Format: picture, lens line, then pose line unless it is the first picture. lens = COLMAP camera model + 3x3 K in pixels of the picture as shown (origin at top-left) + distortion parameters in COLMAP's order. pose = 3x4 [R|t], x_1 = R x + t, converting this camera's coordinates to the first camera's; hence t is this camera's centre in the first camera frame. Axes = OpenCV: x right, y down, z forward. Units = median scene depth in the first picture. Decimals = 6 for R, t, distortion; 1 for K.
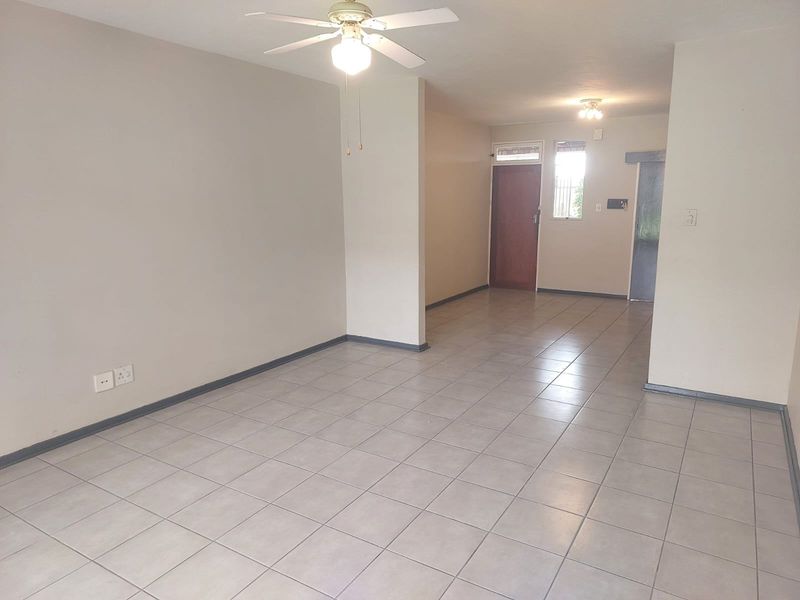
lens RADIAL K [[540.6, 0, 400.0], [0, 540.6, 300.0], [0, 0, 1]] dist [0.006088, 0.001772]
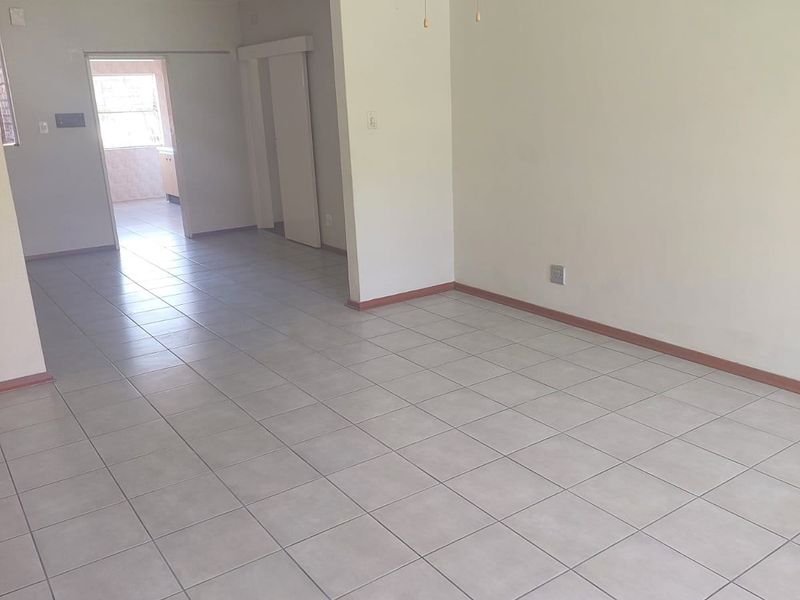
lens RADIAL K [[764.7, 0, 382.0], [0, 764.7, 301.5], [0, 0, 1]] dist [0.053950, -0.004457]
pose [[0.385479, -0.253106, 0.887324, -0.413903], [0.215903, 0.959689, 0.179954, -0.045836], [-0.897102, 0.122207, 0.424586, 0.240145]]
